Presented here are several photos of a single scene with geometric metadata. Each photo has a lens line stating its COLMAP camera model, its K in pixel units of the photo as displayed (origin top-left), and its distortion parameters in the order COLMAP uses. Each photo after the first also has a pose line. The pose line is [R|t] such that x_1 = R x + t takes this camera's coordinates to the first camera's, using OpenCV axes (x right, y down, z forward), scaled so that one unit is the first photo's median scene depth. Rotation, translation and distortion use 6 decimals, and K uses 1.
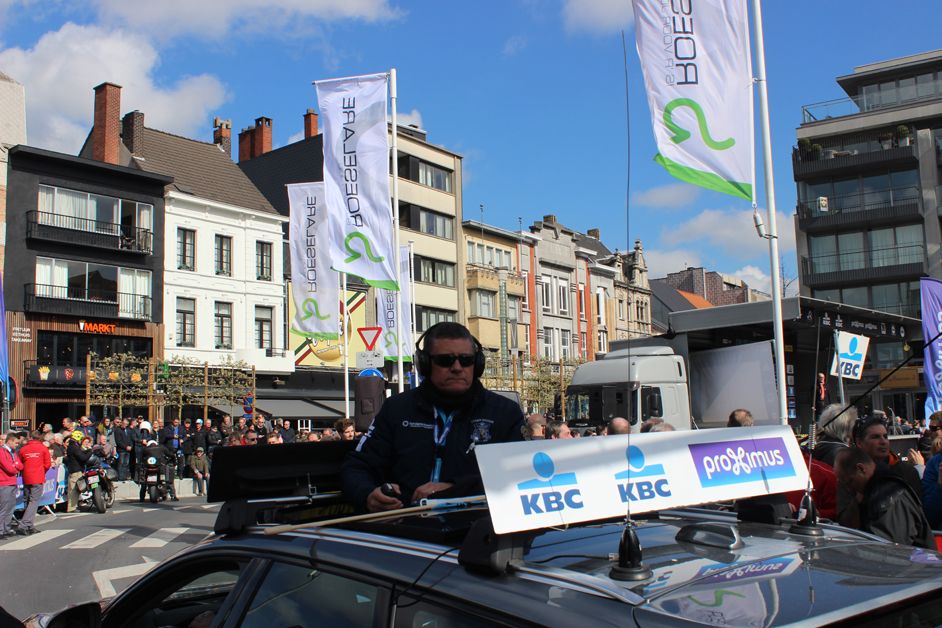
lens RADIAL K [[965.8, 0, 470.1], [0, 965.8, 315.3], [0, 0, 1]] dist [-0.092500, 0.000000]
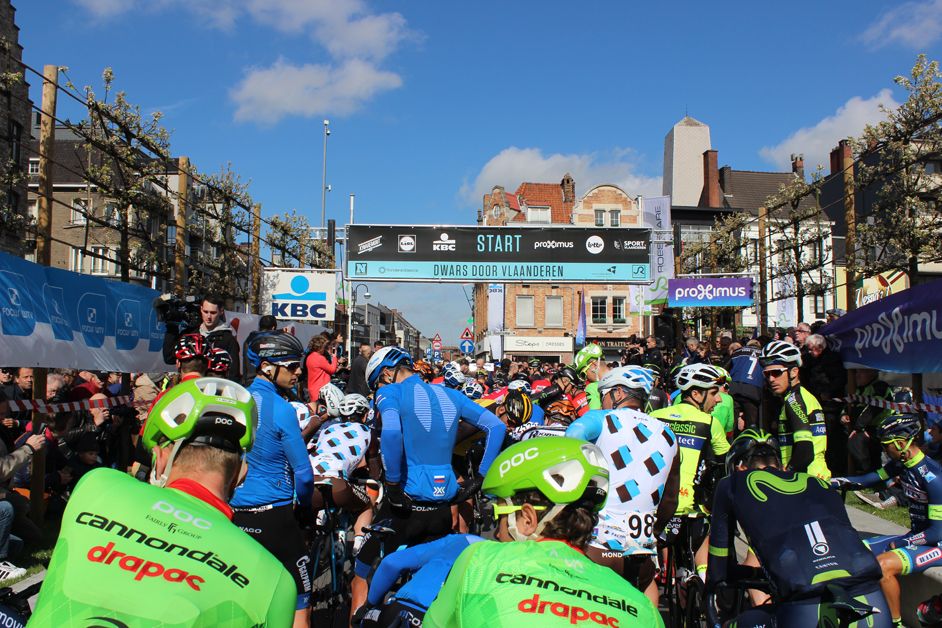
lens RADIAL K [[884.5, 0, 472.3], [0, 884.5, 311.5], [0, 0, 1]] dist [-0.106042, 0.000000]
pose [[0.691500, -0.020470, -0.722086, 0.468454], [0.058484, 0.997903, 0.027718, -0.043928], [0.720005, -0.061397, 0.691248, -0.378010]]
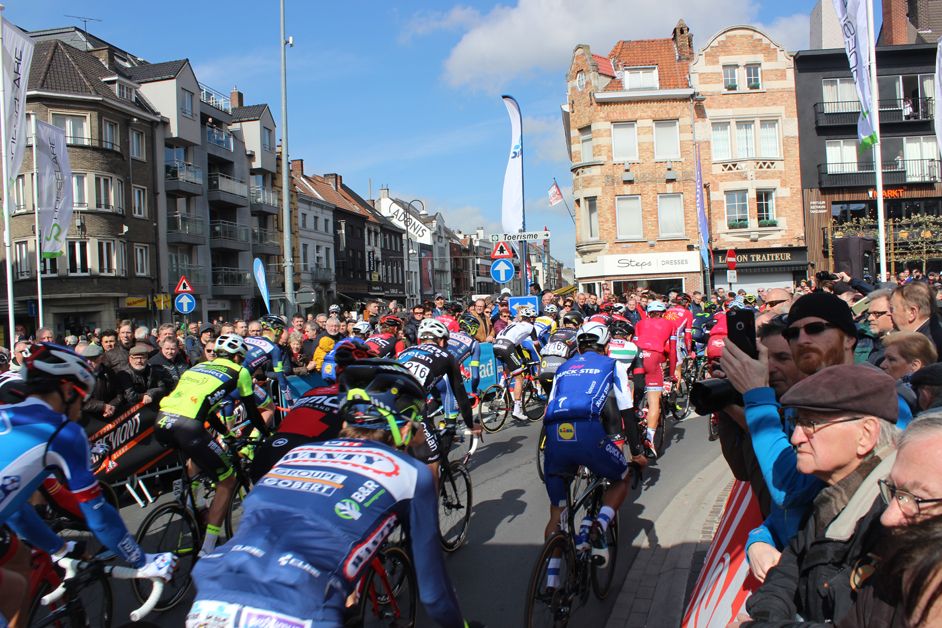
lens RADIAL K [[778.3, 0, 474.3], [0, 778.3, 311.8], [0, 0, 1]] dist [-0.171479, 0.153930]
pose [[0.536590, 0.010109, -0.843783, 0.106099], [0.127919, 0.987398, 0.093178, 0.006076], [0.834091, -0.157934, 0.528535, 0.089726]]
